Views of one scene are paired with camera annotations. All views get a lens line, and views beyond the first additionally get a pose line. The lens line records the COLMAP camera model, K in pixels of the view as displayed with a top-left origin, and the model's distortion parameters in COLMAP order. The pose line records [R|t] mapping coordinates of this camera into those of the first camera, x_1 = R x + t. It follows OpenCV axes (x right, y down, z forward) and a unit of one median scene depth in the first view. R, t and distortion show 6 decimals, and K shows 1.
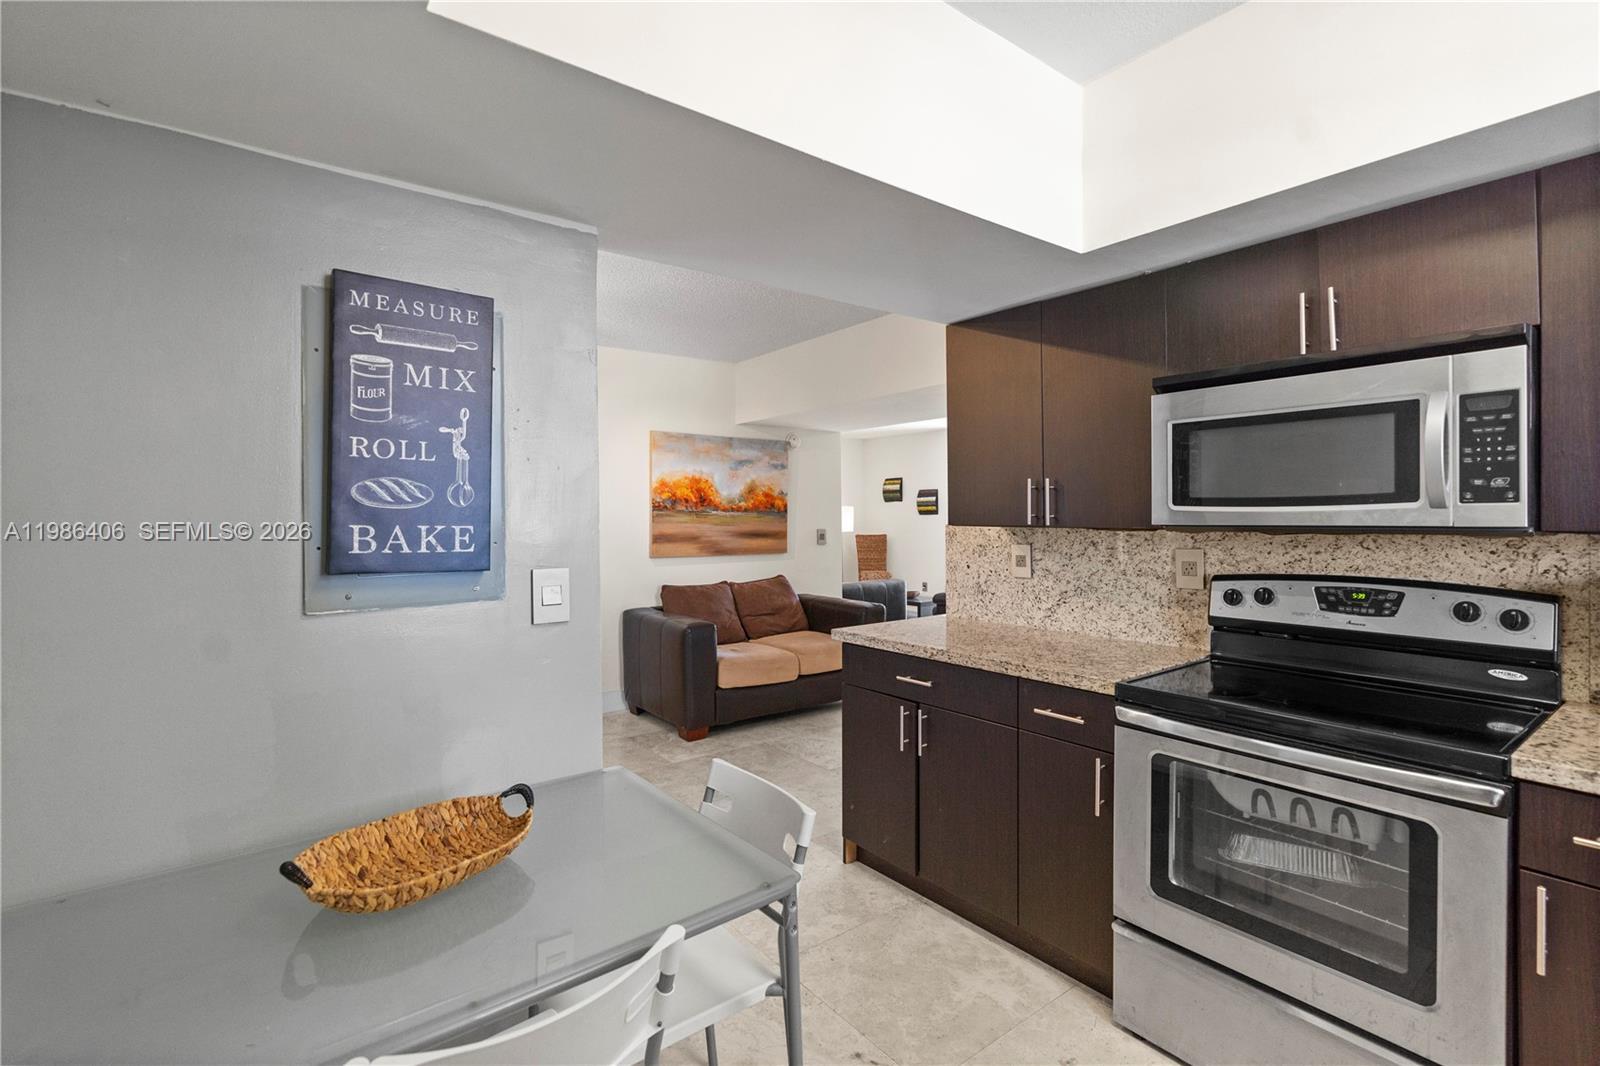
lens RADIAL K [[716.1, 0, 797.8], [0, 716.1, 518.6], [0, 0, 1]] dist [-0.009121, 0.001118]
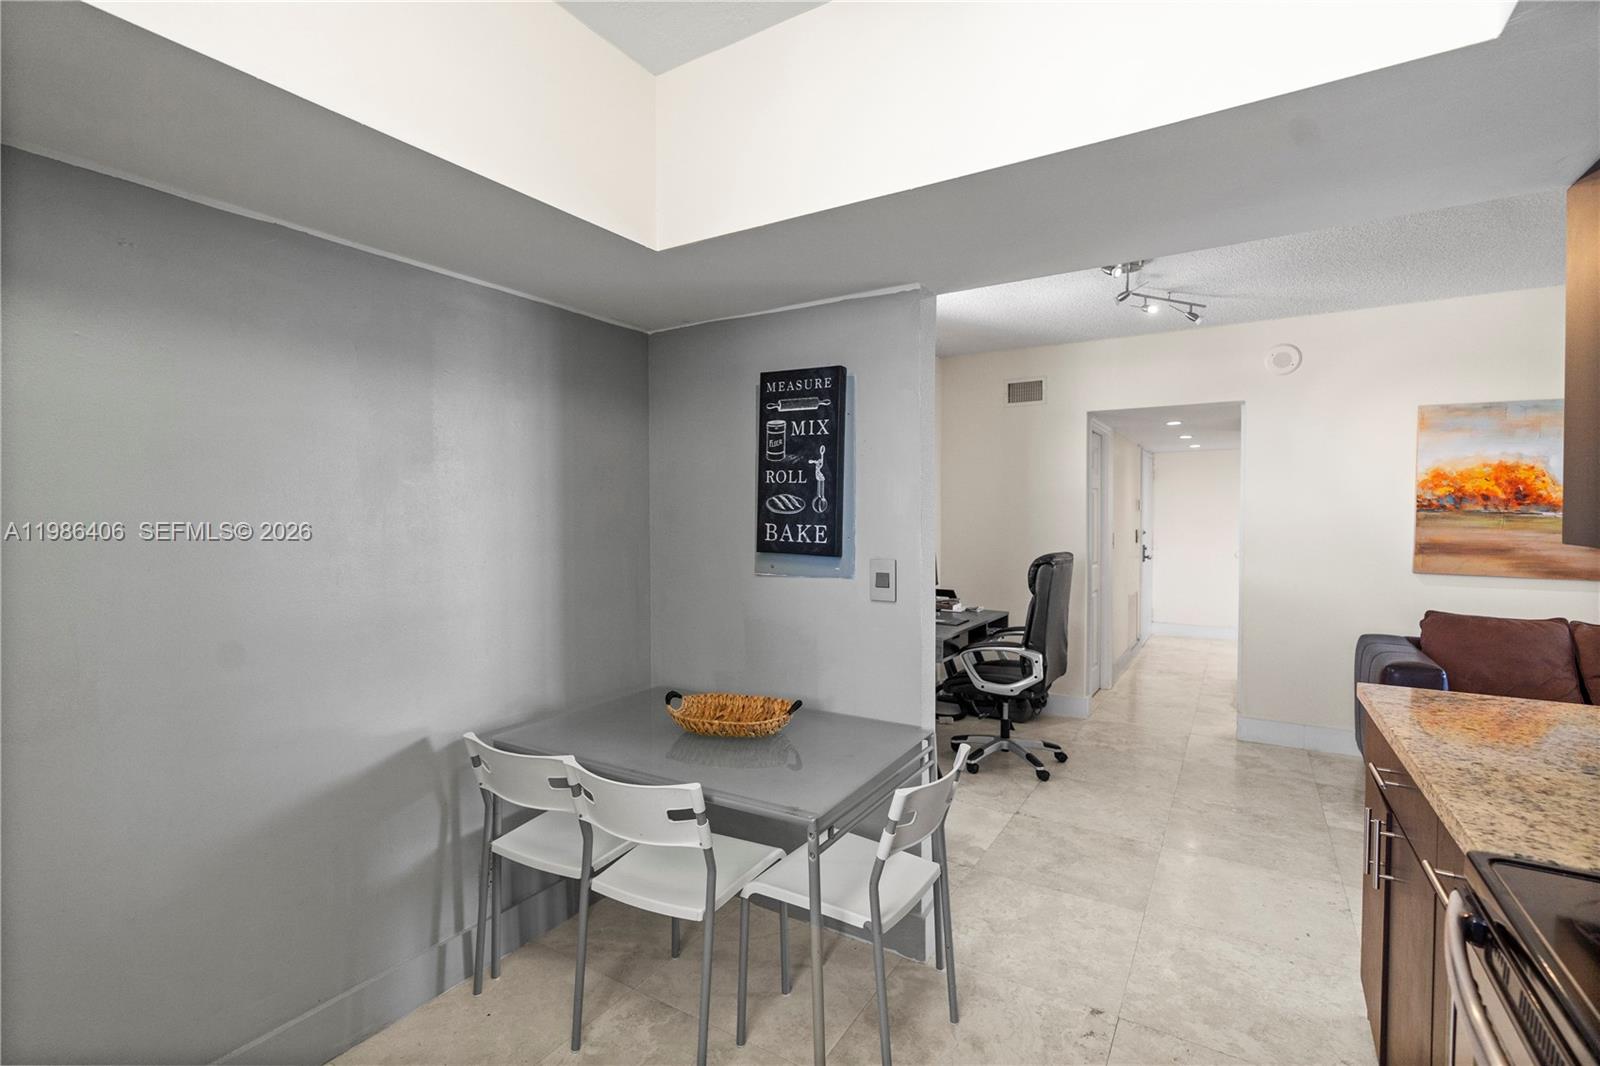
lens RADIAL K [[716.1, 0, 826.4], [0, 716.1, 528.5], [0, 0, 1]] dist [-0.009121, 0.001118]
pose [[0.375523, 0.028652, -0.926370, 0.915478], [-0.009800, 0.999589, 0.026944, -0.023955], [0.926761, -0.001040, 0.375650, 0.456615]]
